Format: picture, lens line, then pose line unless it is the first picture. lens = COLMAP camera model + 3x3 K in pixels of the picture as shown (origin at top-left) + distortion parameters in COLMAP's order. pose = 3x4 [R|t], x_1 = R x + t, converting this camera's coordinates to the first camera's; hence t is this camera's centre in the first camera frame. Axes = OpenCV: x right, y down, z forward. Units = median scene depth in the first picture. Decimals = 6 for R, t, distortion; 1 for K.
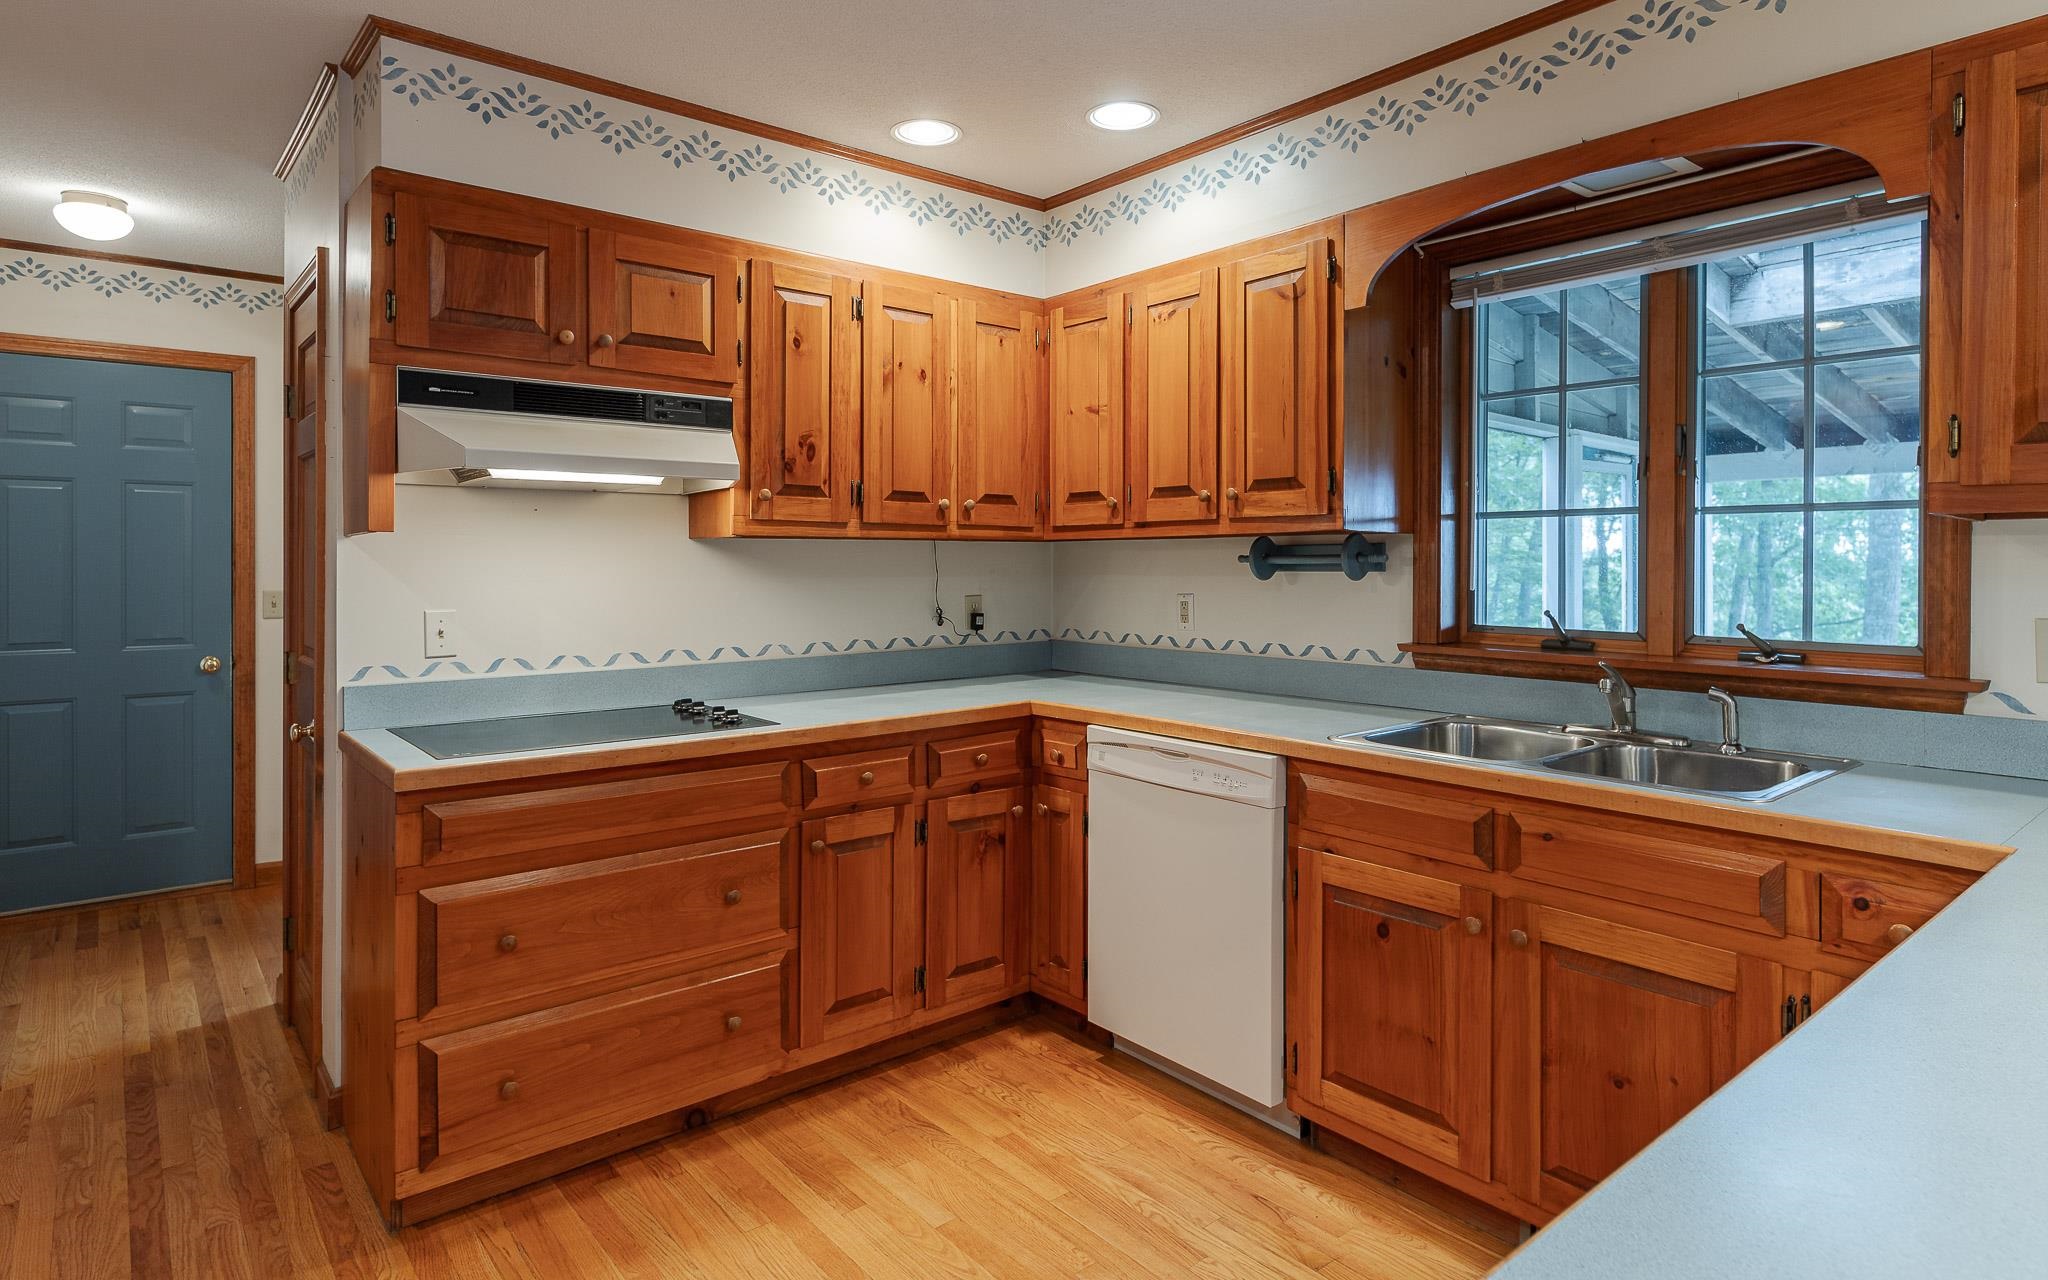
lens RADIAL K [[1110.4, 0, 1016.2], [0, 1110.4, 566.7], [0, 0, 1]] dist [-0.000586, 0.000231]
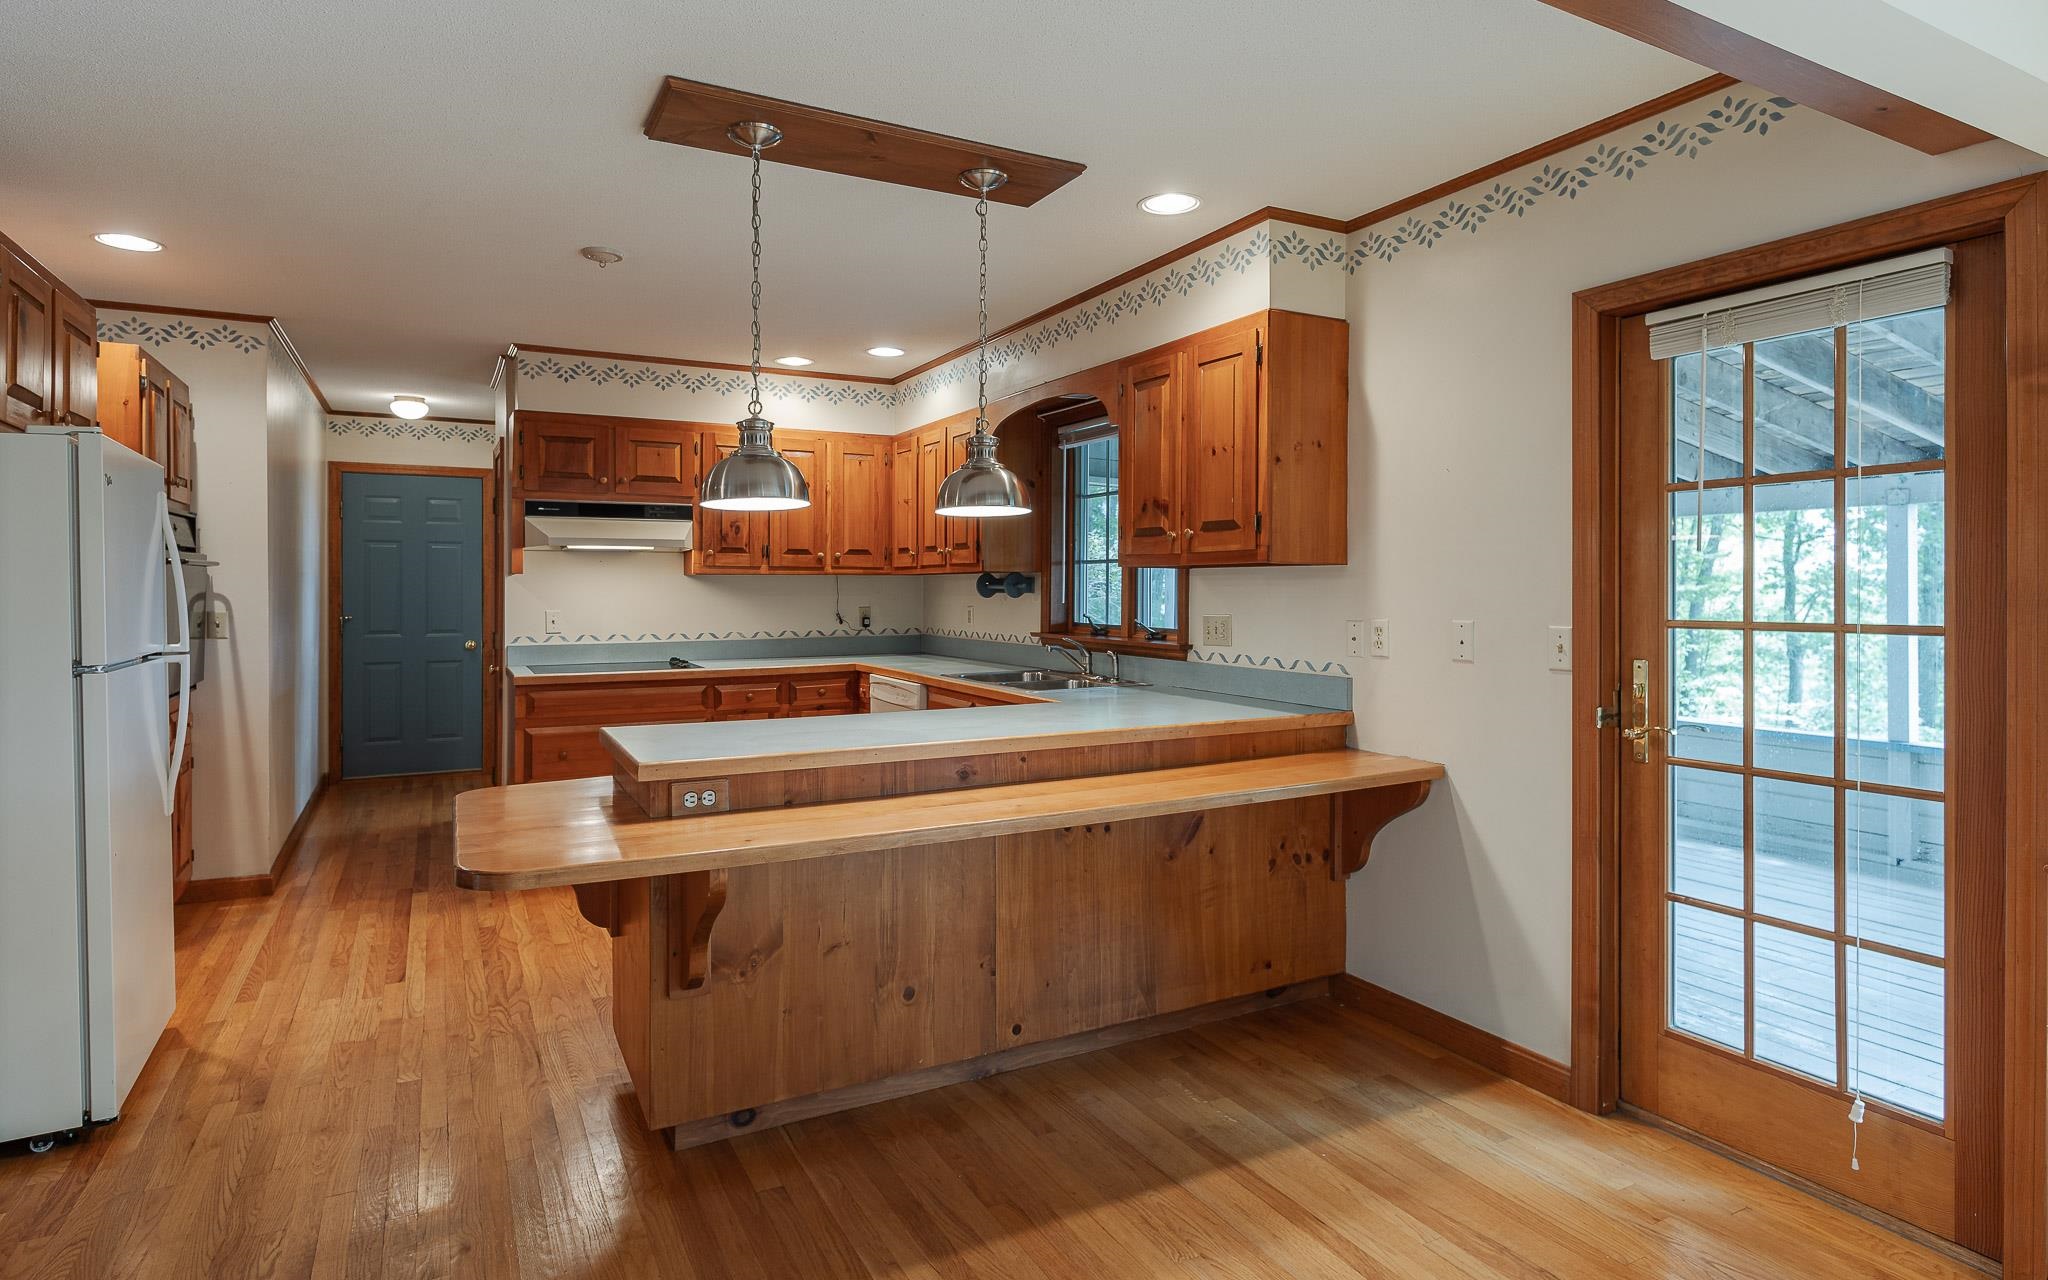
lens RADIAL K [[1094.9, 0, 1050.3], [0, 1094.9, 589.7], [0, 0, 1]] dist [0.002049, -0.000749]
pose [[0.983848, 0.001696, -0.179000, 0.692890], [-0.001768, 0.999998, -0.000242, -0.000693], [0.178999, 0.000555, 0.983849, -0.769885]]
